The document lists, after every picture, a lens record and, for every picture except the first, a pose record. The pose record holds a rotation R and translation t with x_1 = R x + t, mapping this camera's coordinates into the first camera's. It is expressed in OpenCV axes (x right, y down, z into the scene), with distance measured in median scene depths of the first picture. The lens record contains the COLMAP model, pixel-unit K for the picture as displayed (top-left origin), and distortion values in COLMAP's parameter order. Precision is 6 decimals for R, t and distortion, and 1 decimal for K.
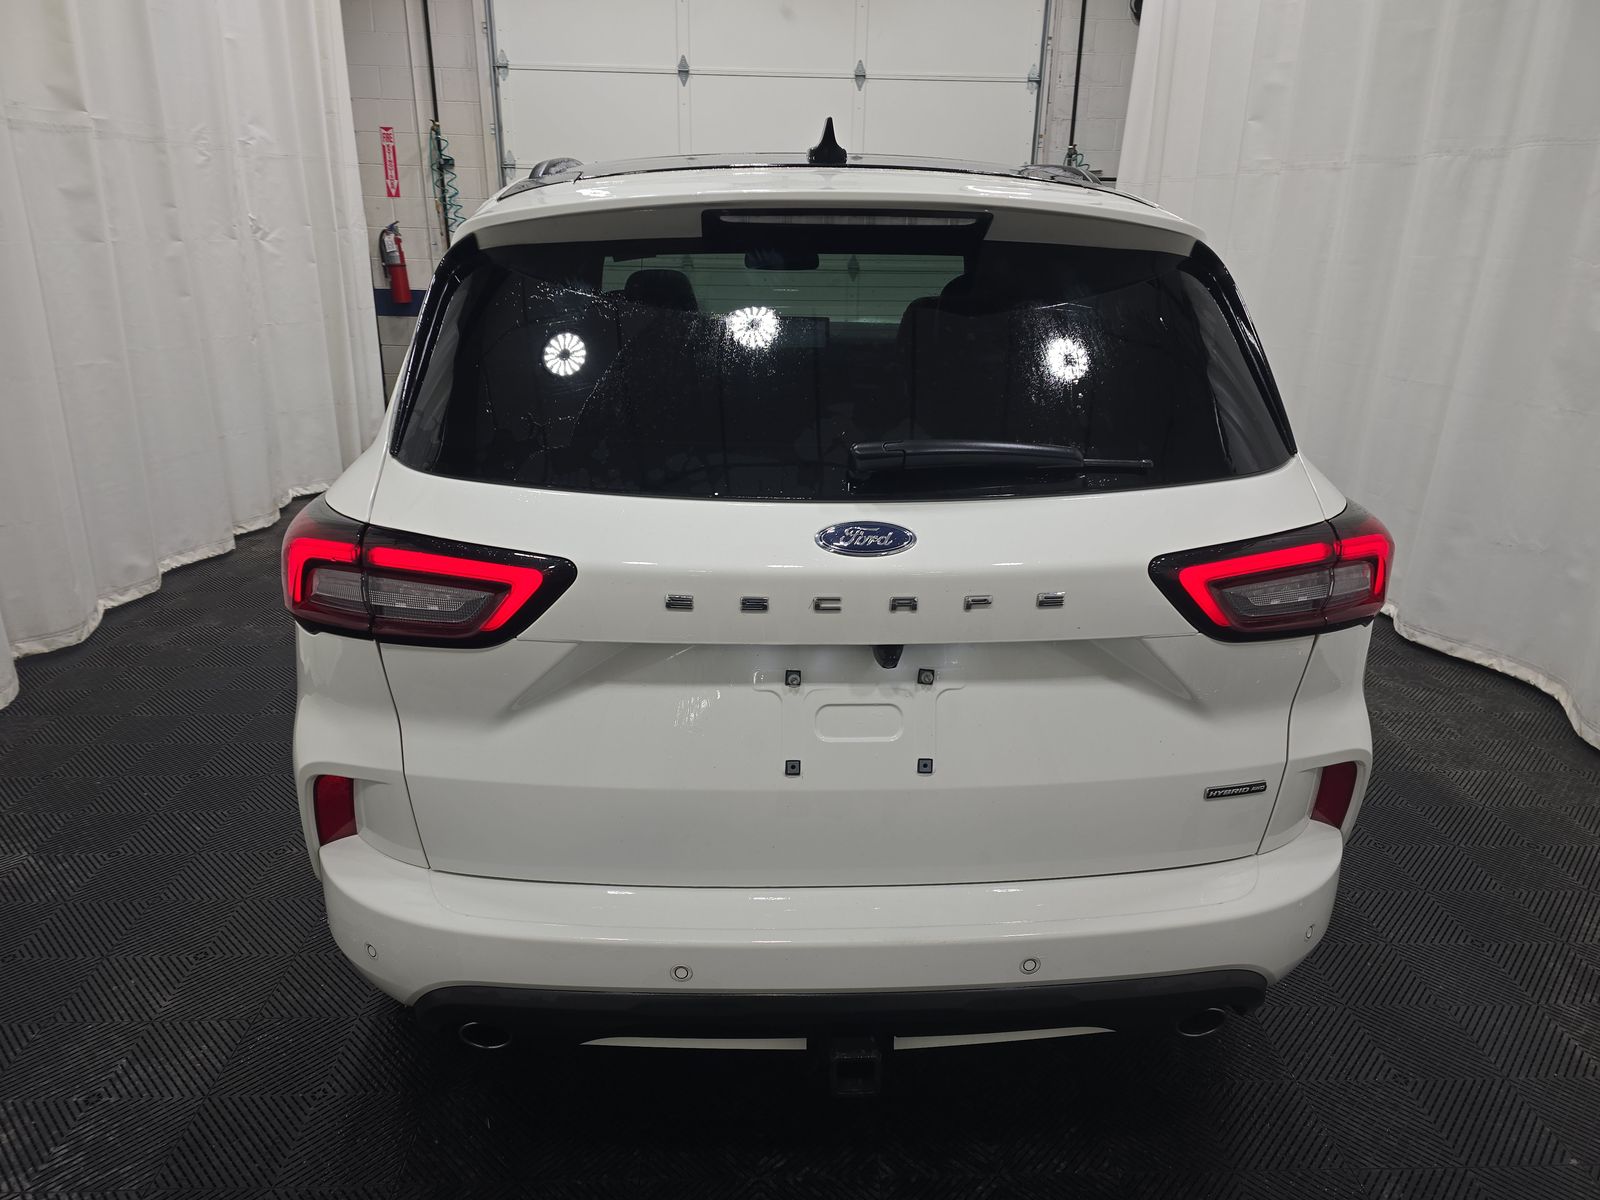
lens RADIAL K [[1082.1, 0, 793.8], [0, 1082.1, 606.3], [0, 0, 1]] dist [0.042824, -0.012020]
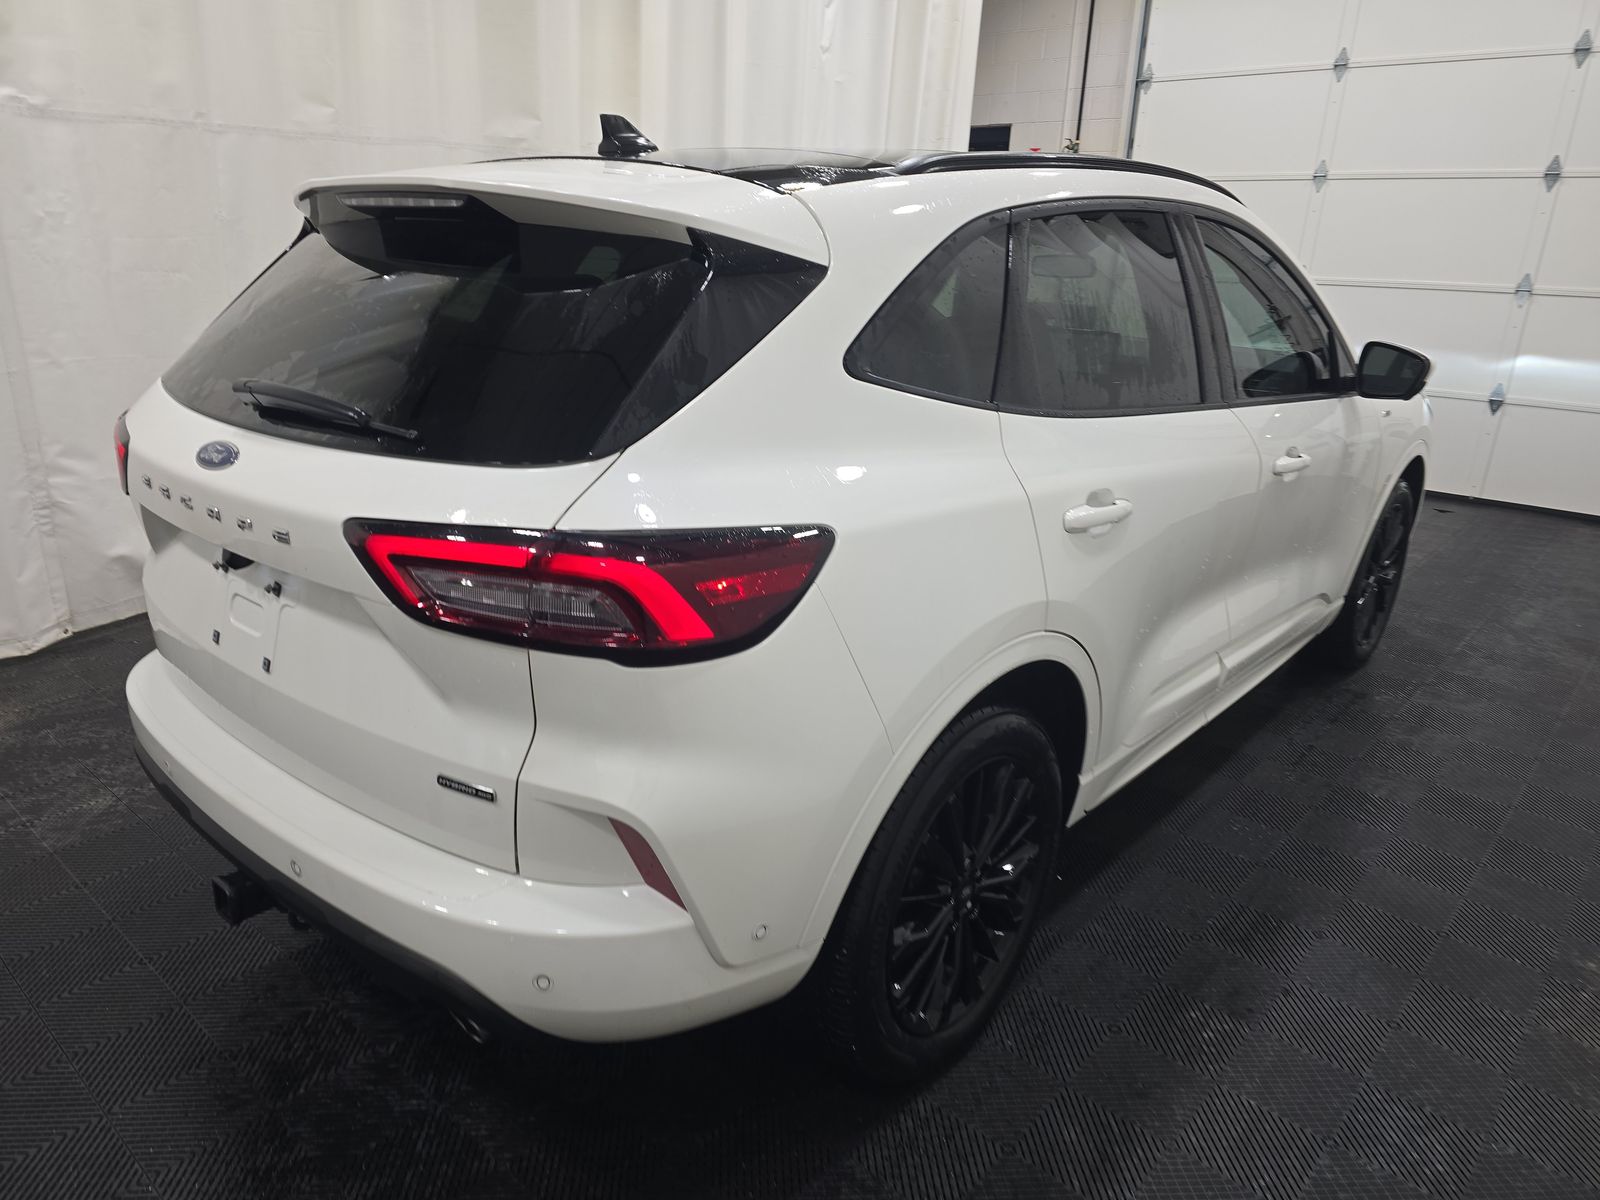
lens RADIAL K [[1082.1, 0, 802.9], [0, 1082.1, 601.0], [0, 0, 1]] dist [0.042824, -0.012020]
pose [[0.736766, 0.228636, -0.636319, 0.392677], [-0.241933, 0.967931, 0.067664, -0.042199], [0.631383, 0.104094, 0.768453, 0.141521]]
